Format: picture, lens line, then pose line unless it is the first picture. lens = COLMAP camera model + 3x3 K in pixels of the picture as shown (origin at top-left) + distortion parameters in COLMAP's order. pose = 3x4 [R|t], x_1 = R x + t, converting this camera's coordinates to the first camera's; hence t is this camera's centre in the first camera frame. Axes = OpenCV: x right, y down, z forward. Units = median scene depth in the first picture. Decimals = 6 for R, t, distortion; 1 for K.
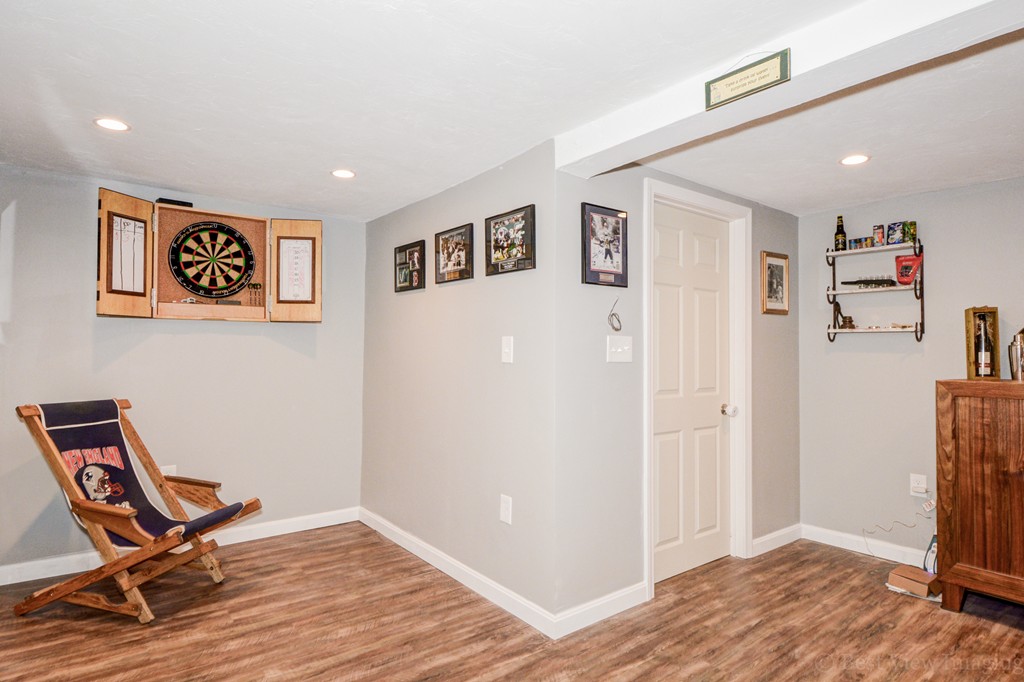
lens RADIAL K [[561.6, 0, 512.0], [0, 561.6, 341.0], [0, 0, 1]] dist [0.003657, 0.000831]
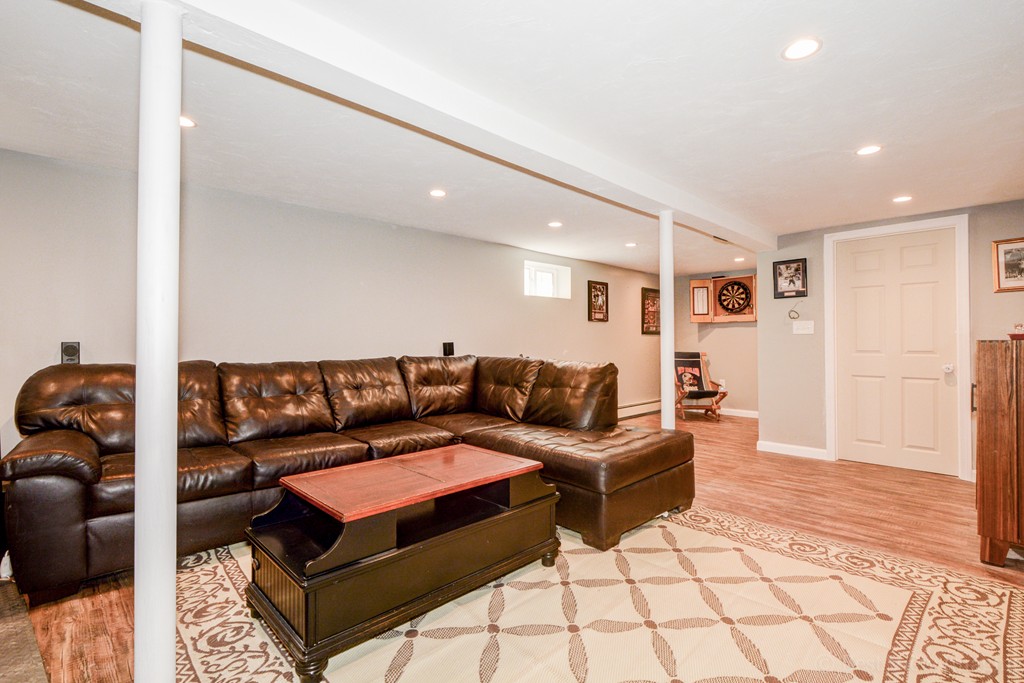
lens RADIAL K [[464.9, 0, 512.0], [0, 464.9, 341.5], [0, 0, 1]] dist [-0.000693, -0.000059]
pose [[0.104362, -0.010230, -0.994487, 1.396386], [0.023741, 0.999688, -0.007792, 0.042025], [0.994256, -0.022797, 0.104572, -0.167425]]
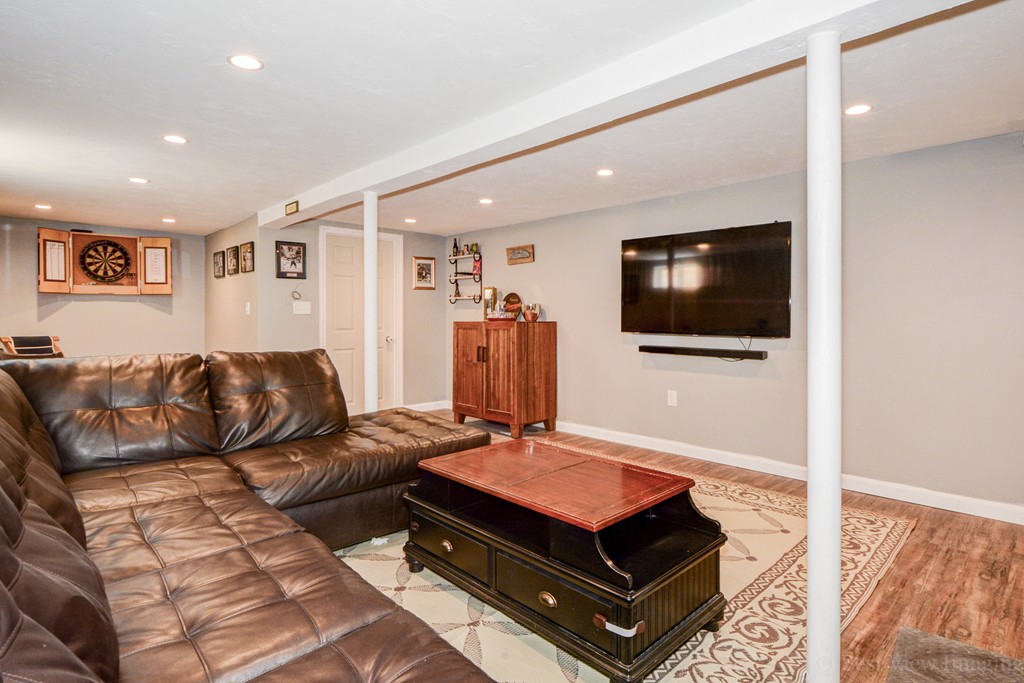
lens RADIAL K [[525.8, 0, 507.6], [0, 525.8, 320.4], [0, 0, 1]] dist [-0.004734, -0.001944]
pose [[0.995596, -0.007509, 0.093451, 0.628711], [0.004573, 0.999490, 0.031592, 0.001355], [-0.093641, -0.031025, 0.995122, -0.849621]]
